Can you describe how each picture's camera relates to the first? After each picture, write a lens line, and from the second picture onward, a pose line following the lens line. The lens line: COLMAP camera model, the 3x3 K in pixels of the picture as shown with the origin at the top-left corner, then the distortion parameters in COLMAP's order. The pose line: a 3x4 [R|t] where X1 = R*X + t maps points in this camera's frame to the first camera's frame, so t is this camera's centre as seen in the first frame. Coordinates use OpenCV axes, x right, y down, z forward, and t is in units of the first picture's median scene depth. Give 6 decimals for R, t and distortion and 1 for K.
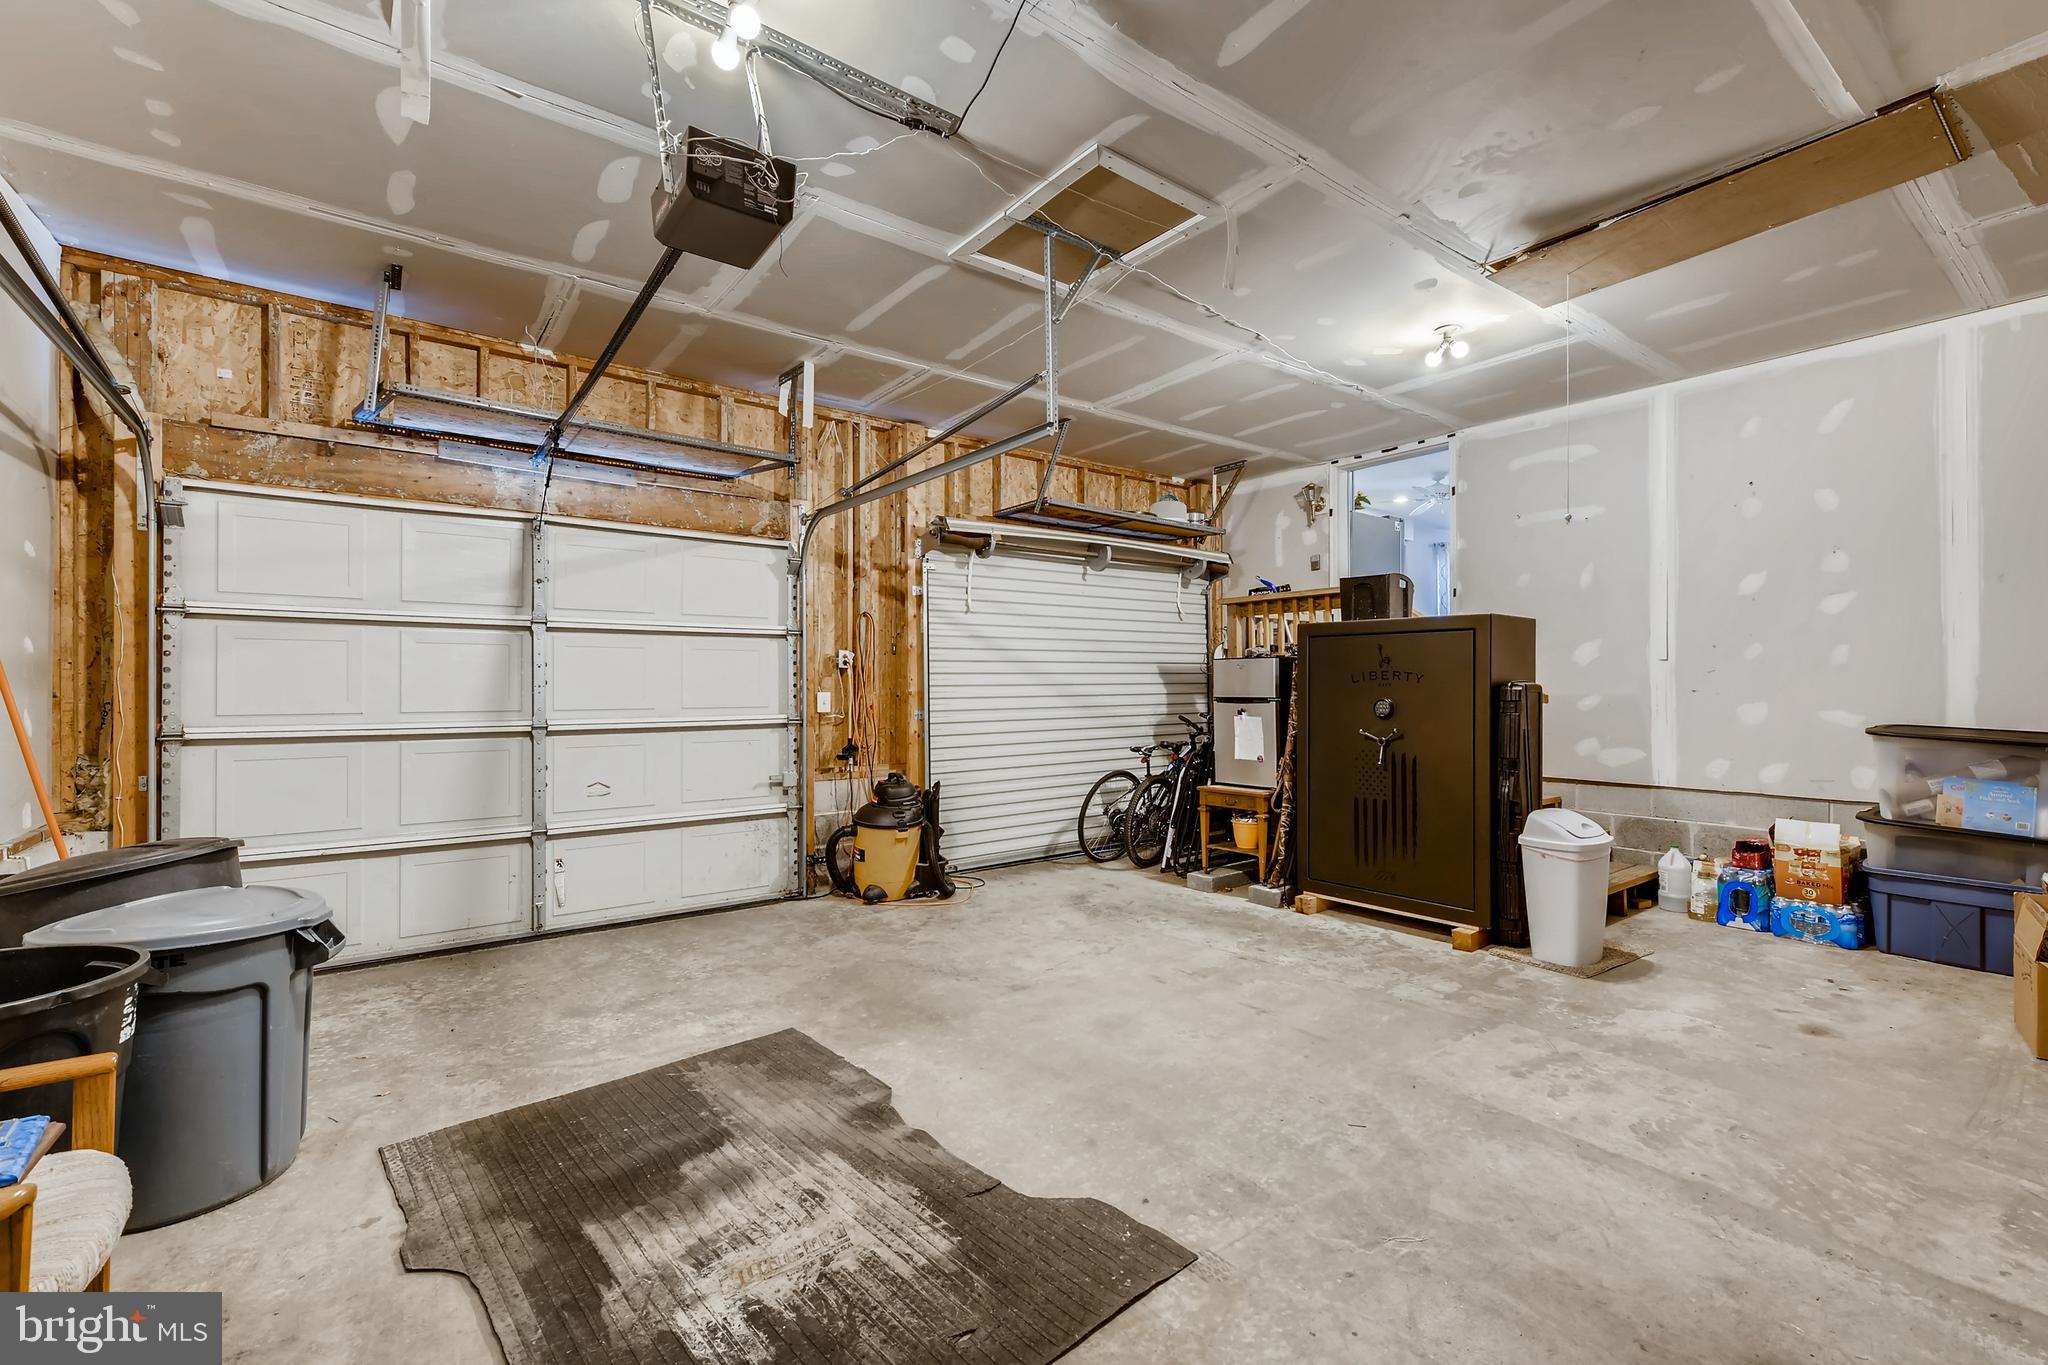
lens RADIAL K [[878.9, 0, 1022.6], [0, 878.9, 681.5], [0, 0, 1]] dist [0.016449, -0.006751]
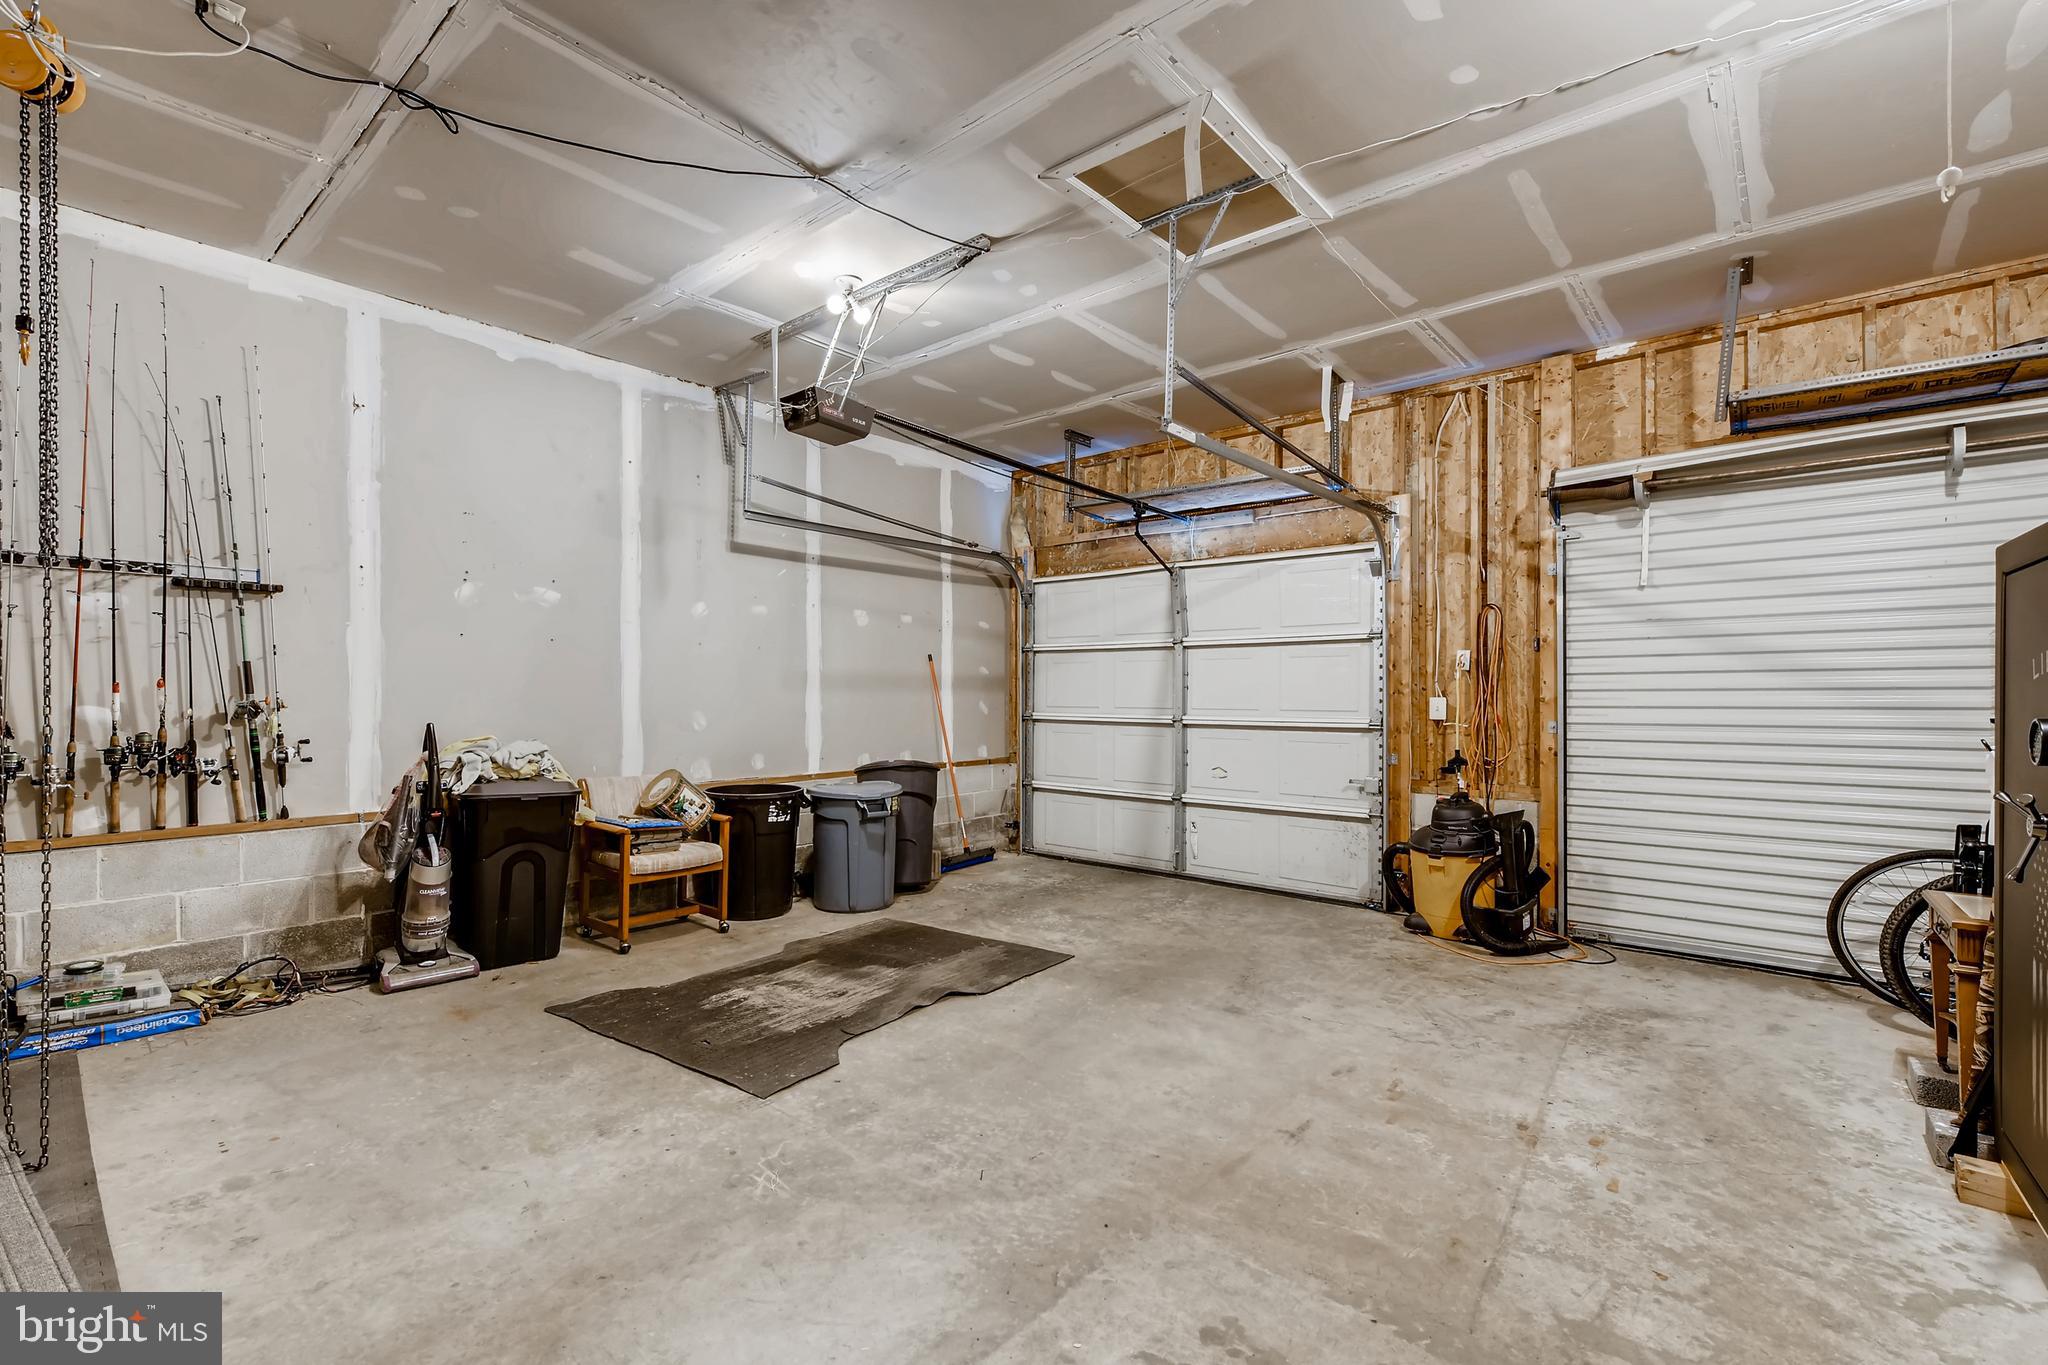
lens RADIAL K [[878.9, 0, 1022.6], [0, 878.9, 681.5], [0, 0, 1]] dist [0.016449, -0.006751]
pose [[0.218585, -0.013426, -0.975725, 0.815766], [-0.000196, 0.999905, -0.013803, 0.012709], [0.975818, 0.003208, 0.218562, 0.547845]]
